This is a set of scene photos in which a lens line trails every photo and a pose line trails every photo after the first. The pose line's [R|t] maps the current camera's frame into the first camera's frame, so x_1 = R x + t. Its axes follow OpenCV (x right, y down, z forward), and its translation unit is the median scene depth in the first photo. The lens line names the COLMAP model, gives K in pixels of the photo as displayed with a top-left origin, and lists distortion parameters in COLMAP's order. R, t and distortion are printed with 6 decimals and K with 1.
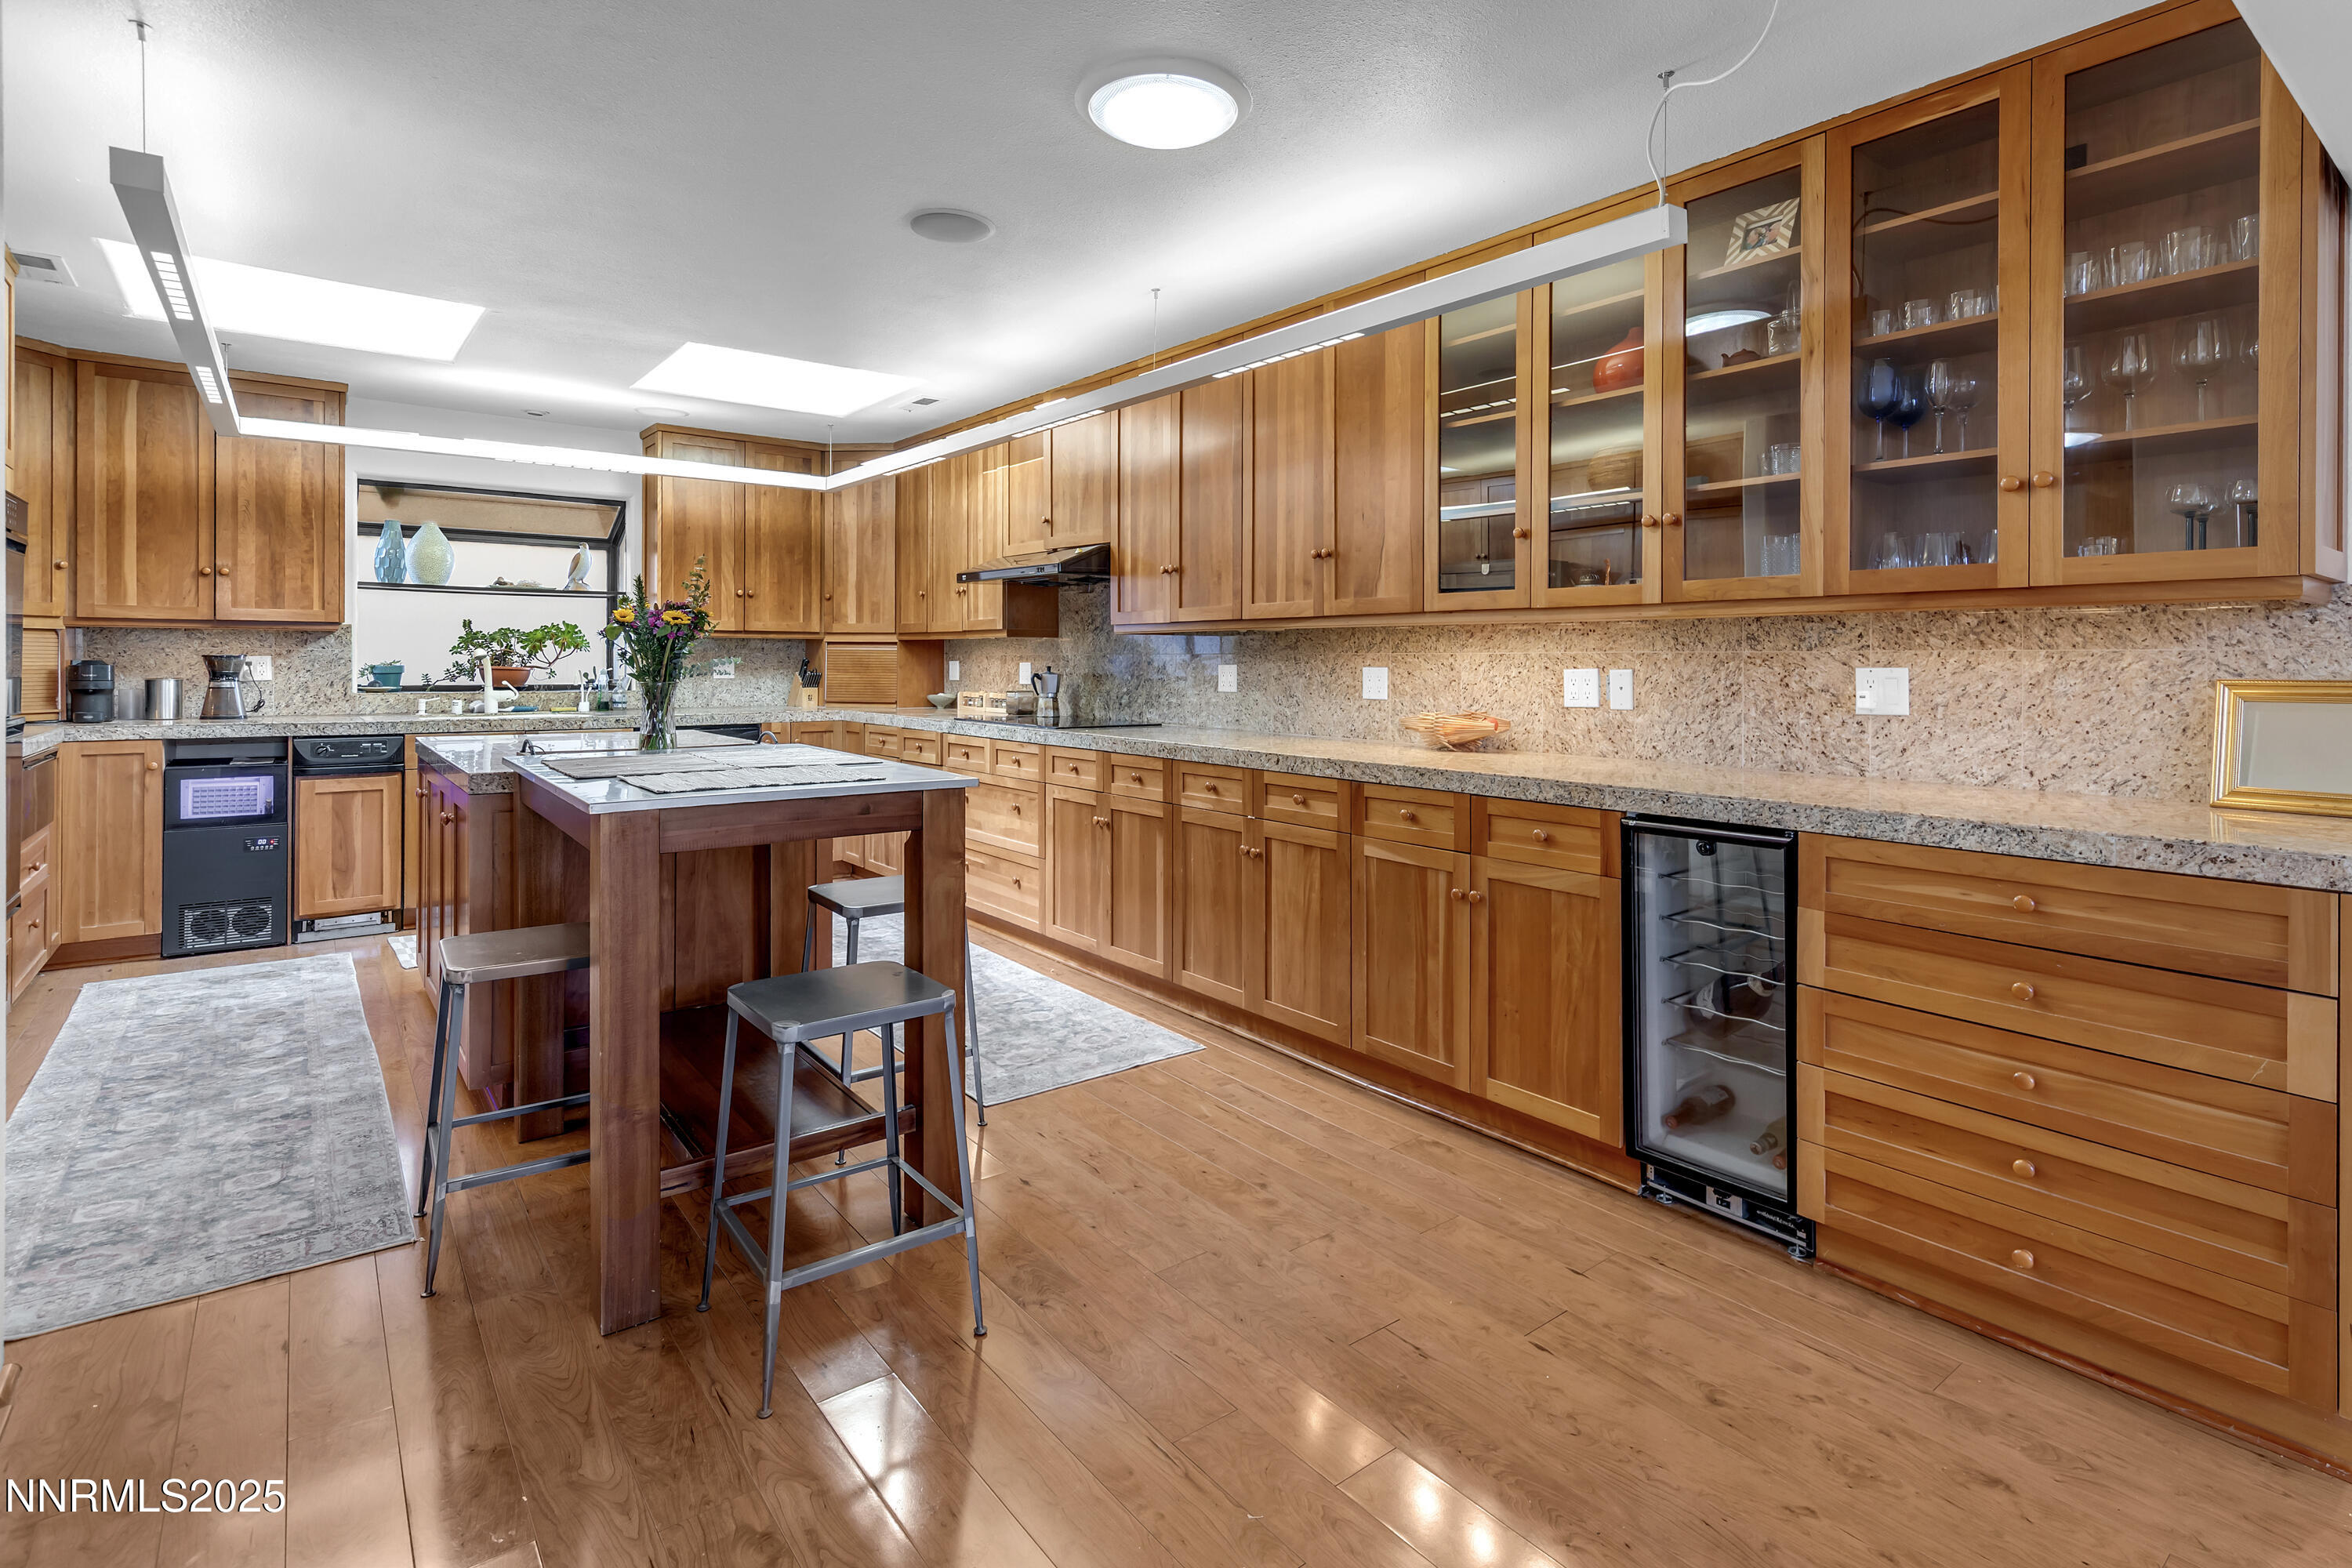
lens RADIAL K [[1130.0, 0, 1180.3], [0, 1130.0, 661.1], [0, 0, 1]] dist [0.009729, -0.001751]
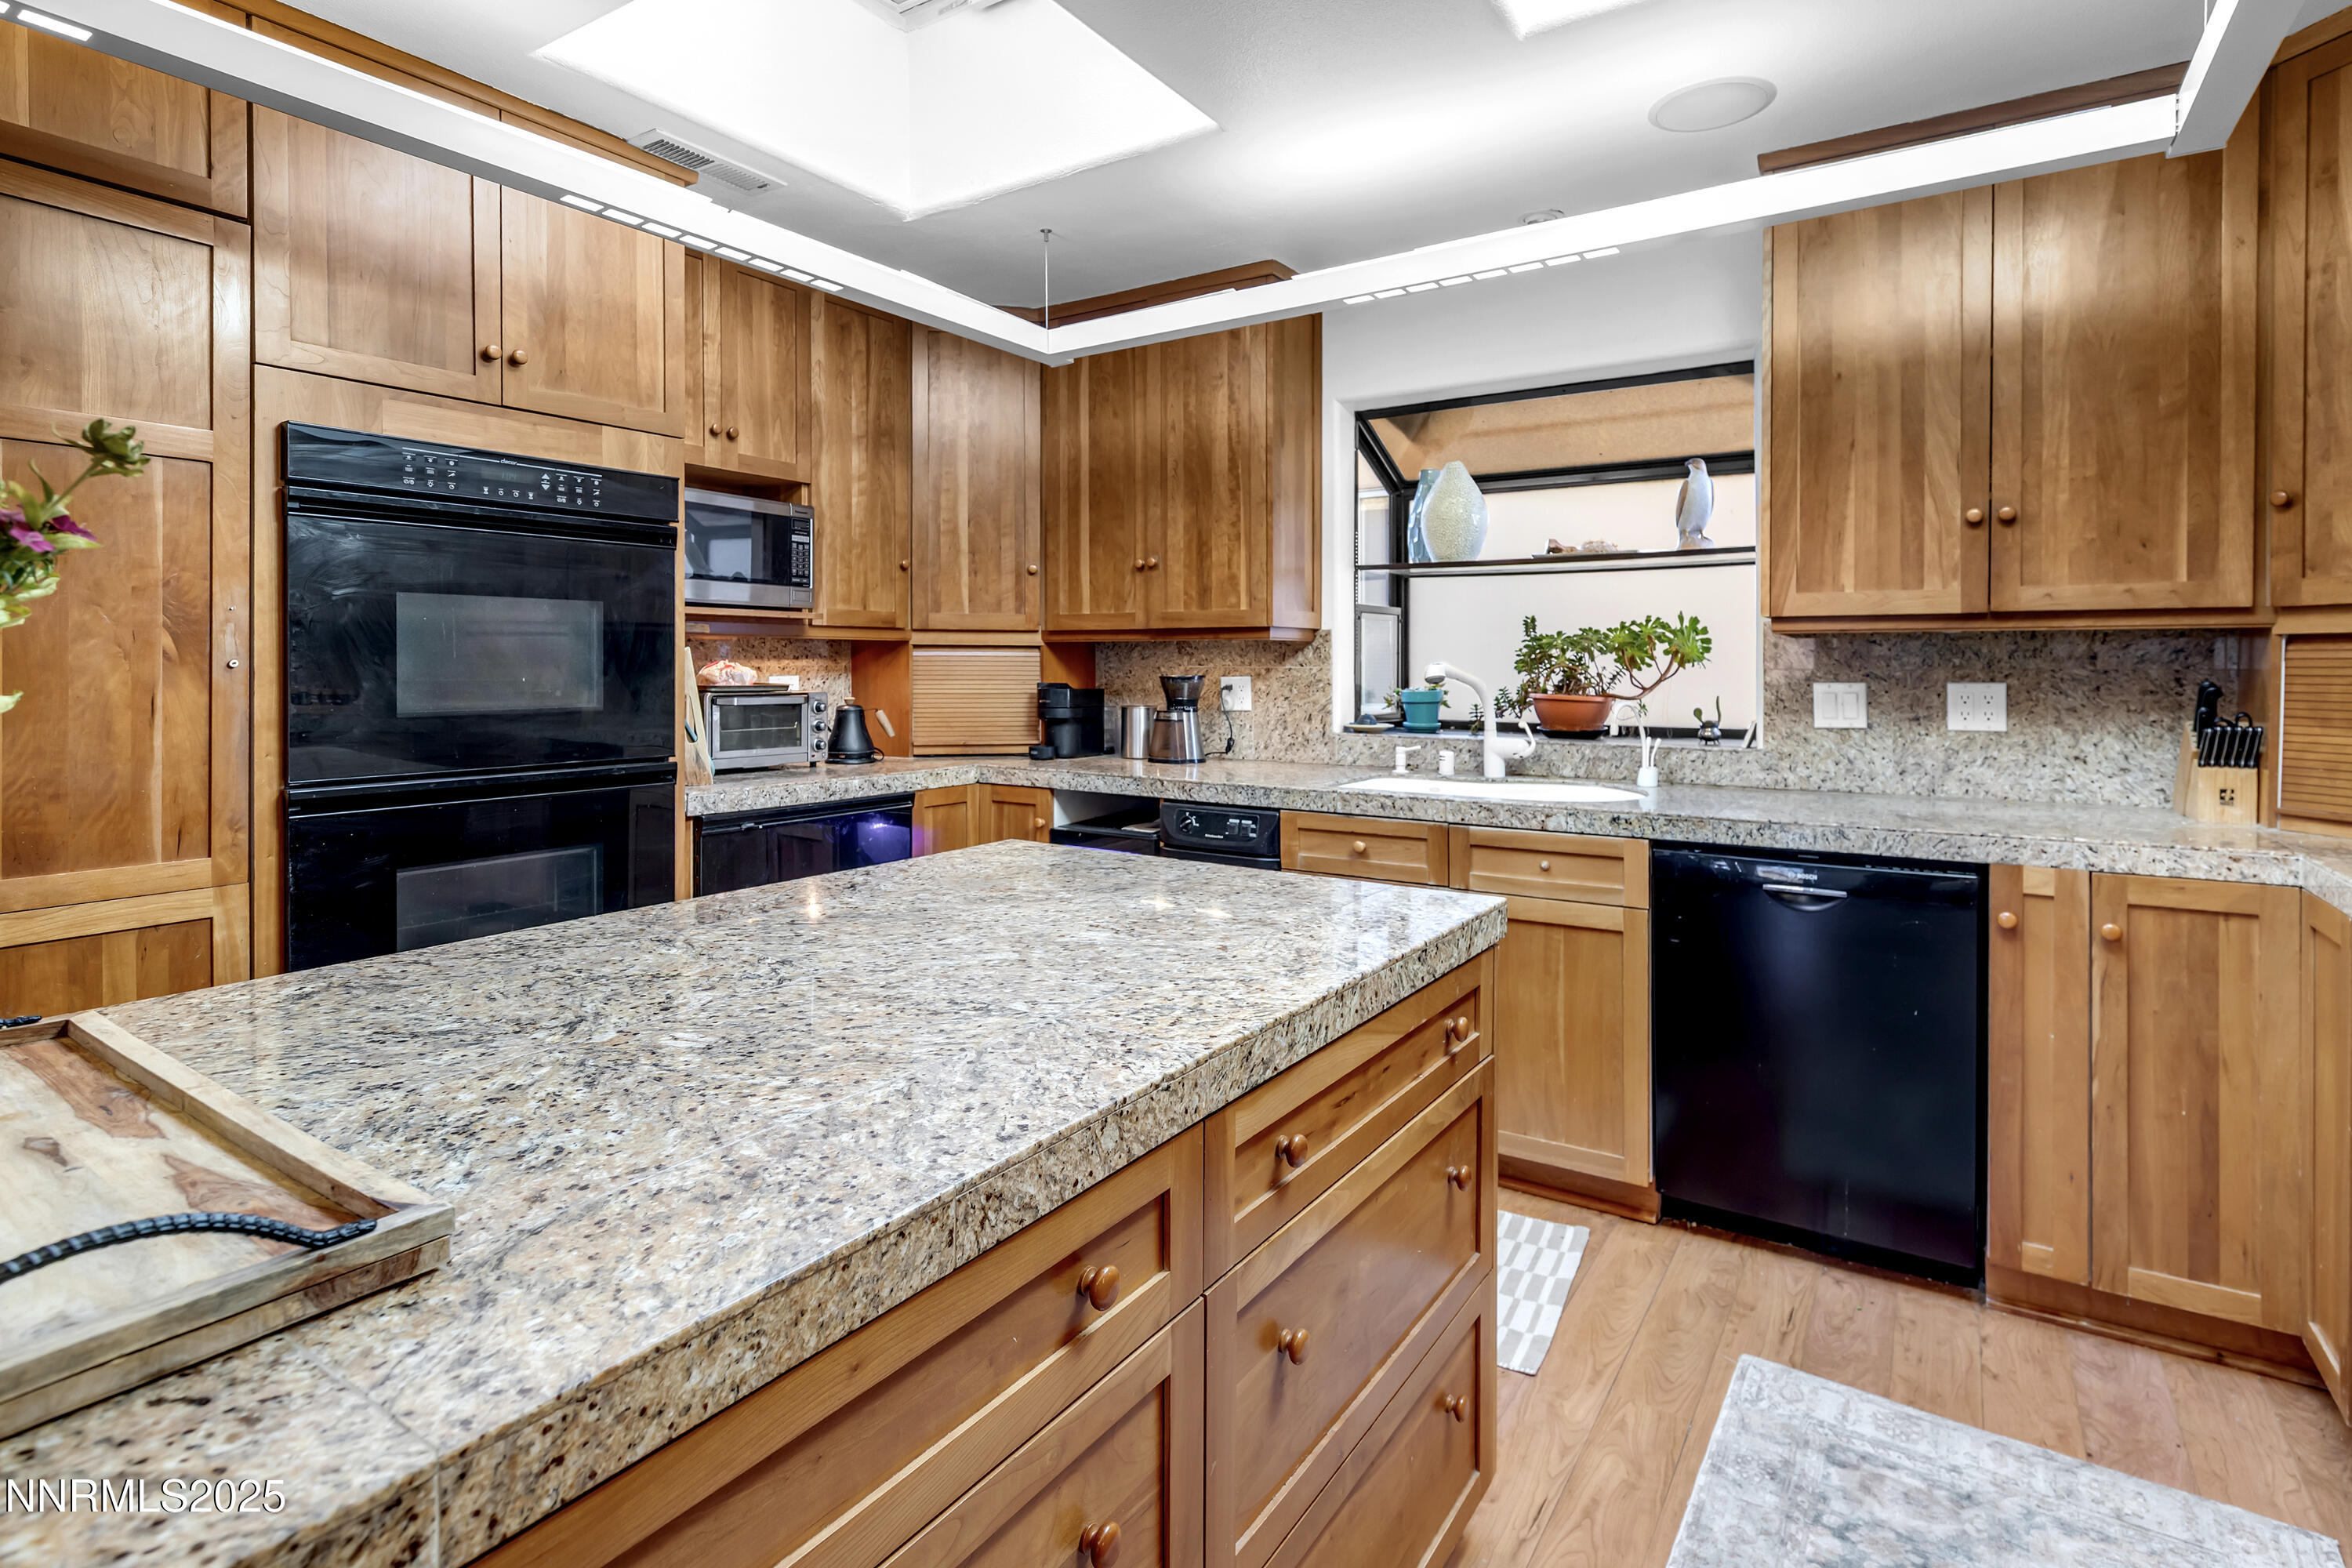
lens RADIAL K [[1130.0, 0, 1246.1], [0, 1130.0, 674.2], [0, 0, 1]] dist [0.009729, -0.001751]
pose [[0.340371, 0.000804, -0.940291, -0.123396], [-0.001193, 0.999999, 0.000423, -0.006439], [0.940290, 0.000978, 0.340372, 0.736419]]
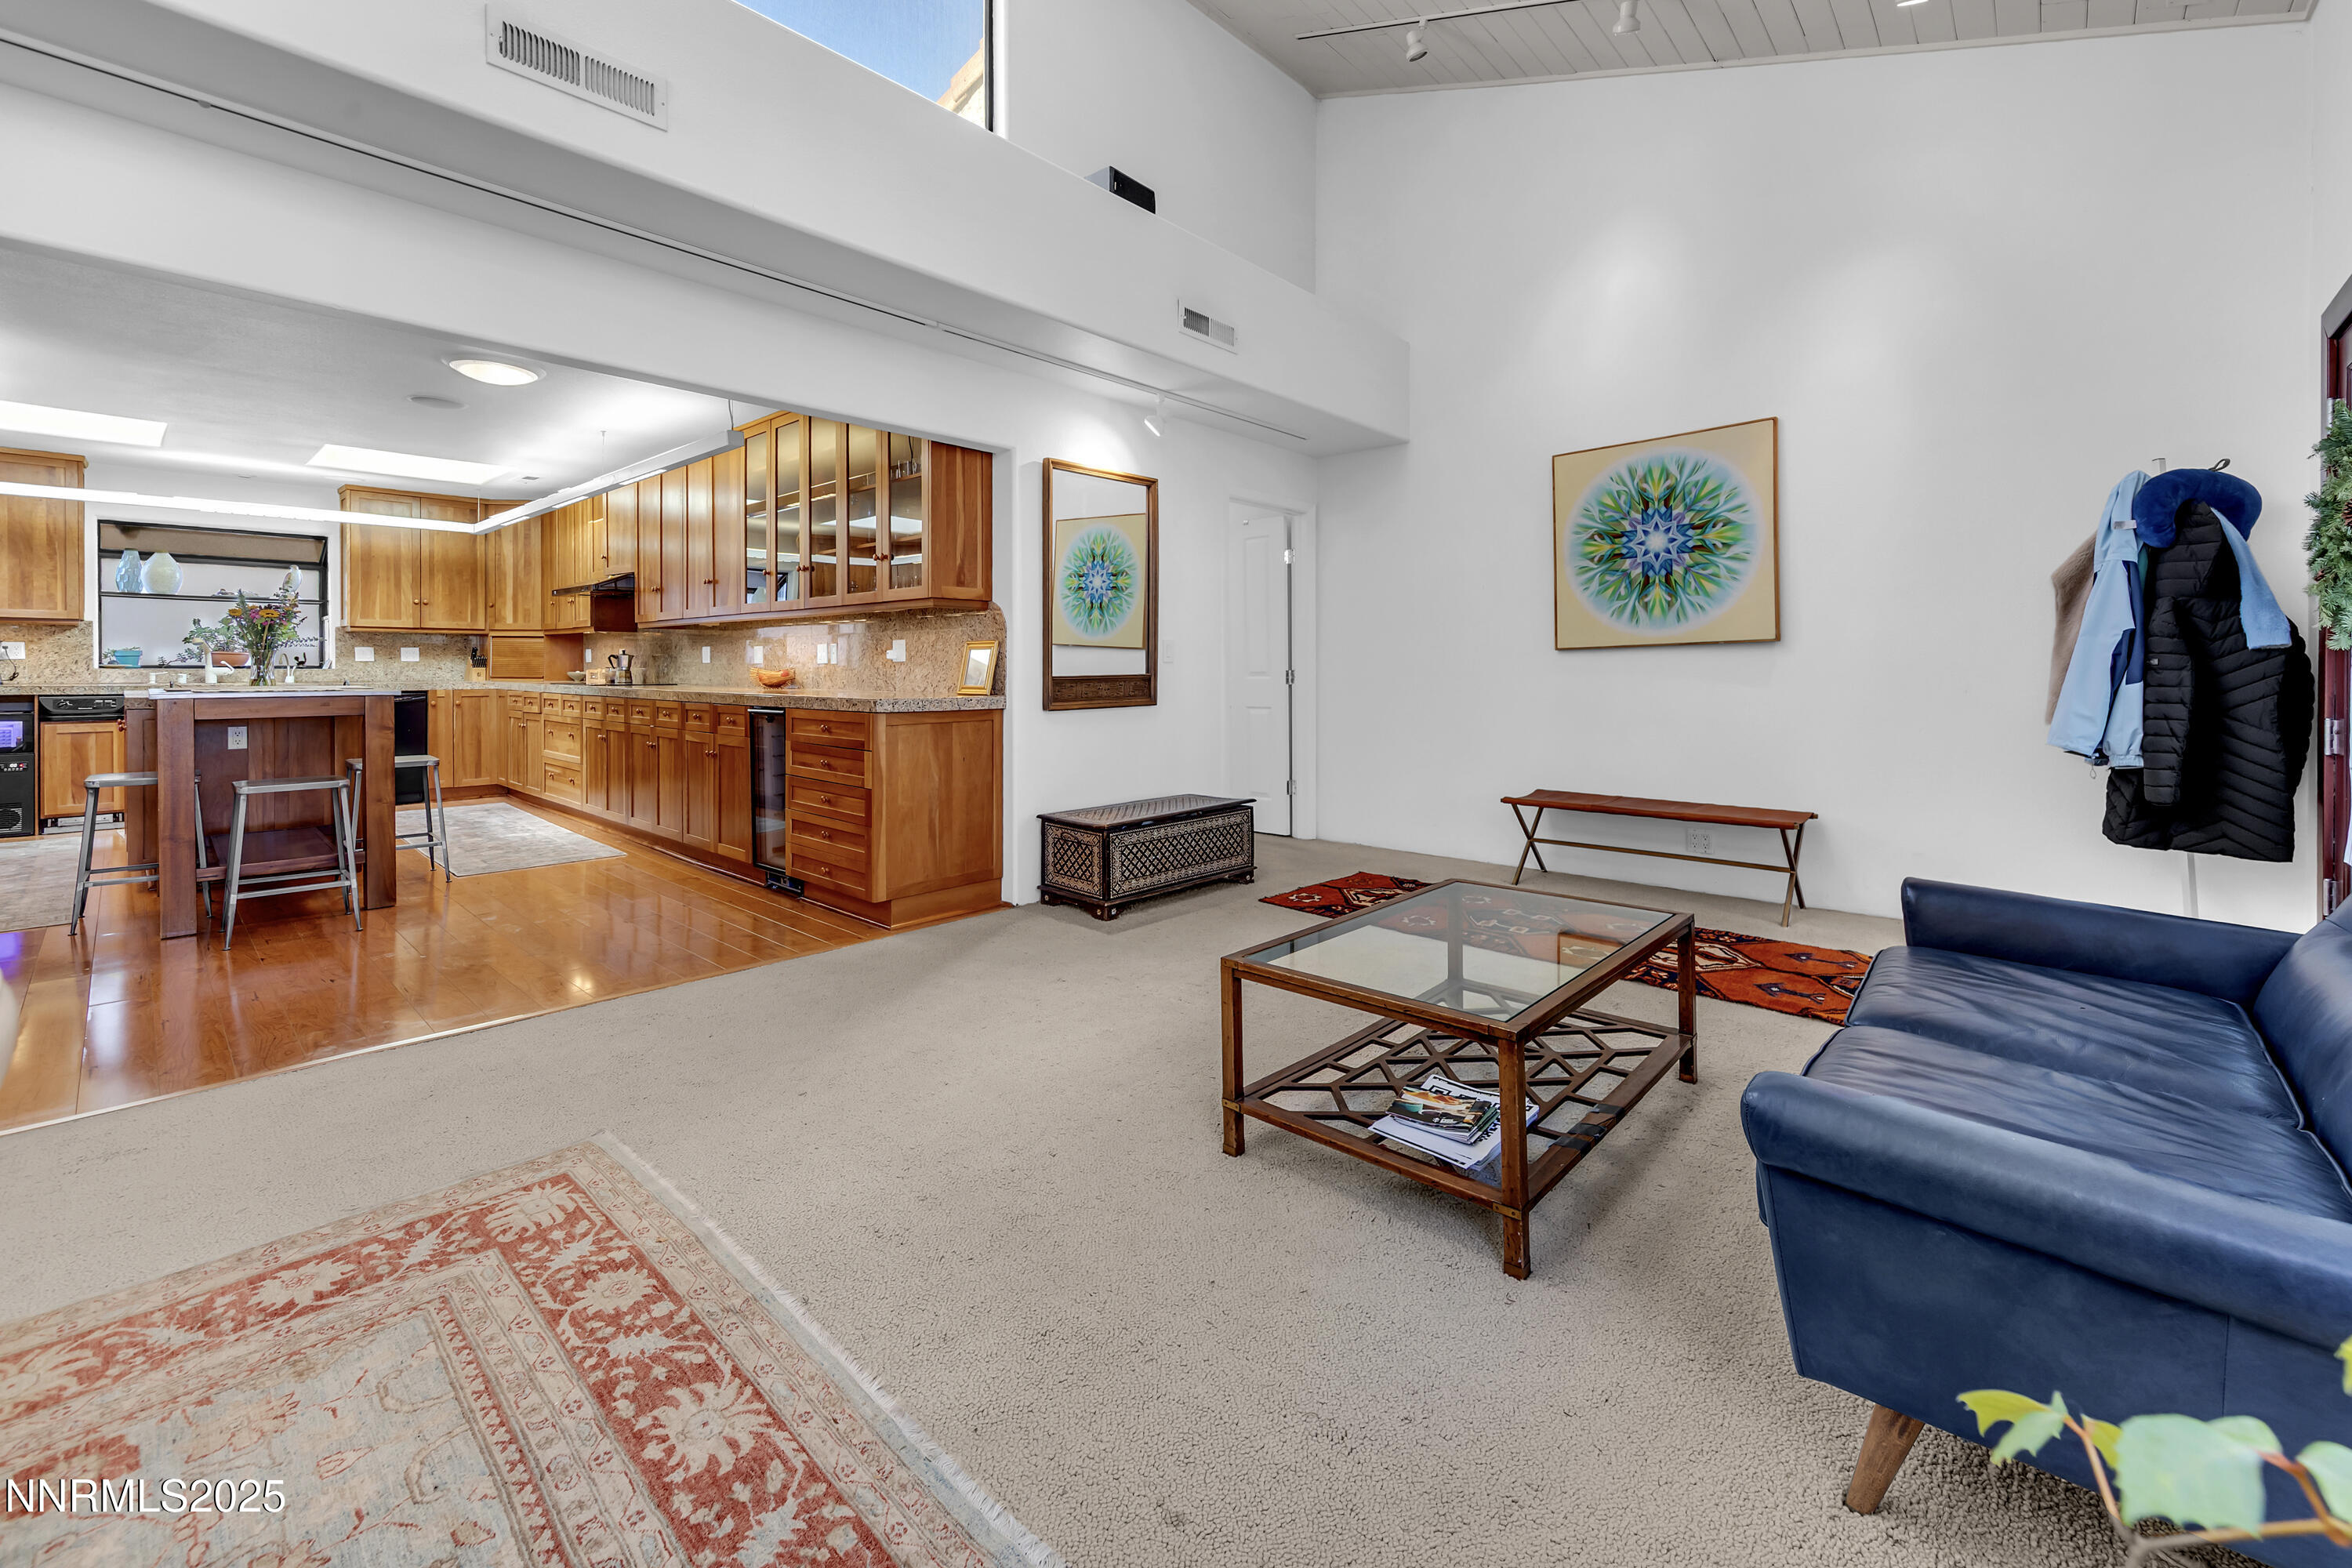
lens RADIAL K [[954.8, 0, 1174.3], [0, 954.8, 670.8], [0, 0, 1]] dist [0.004517, 0.000865]
pose [[0.985830, -0.004030, 0.167699, 0.426607], [0.003104, 0.999978, 0.005787, 0.028742], [-0.167719, -0.005185, 0.985821, -0.442244]]
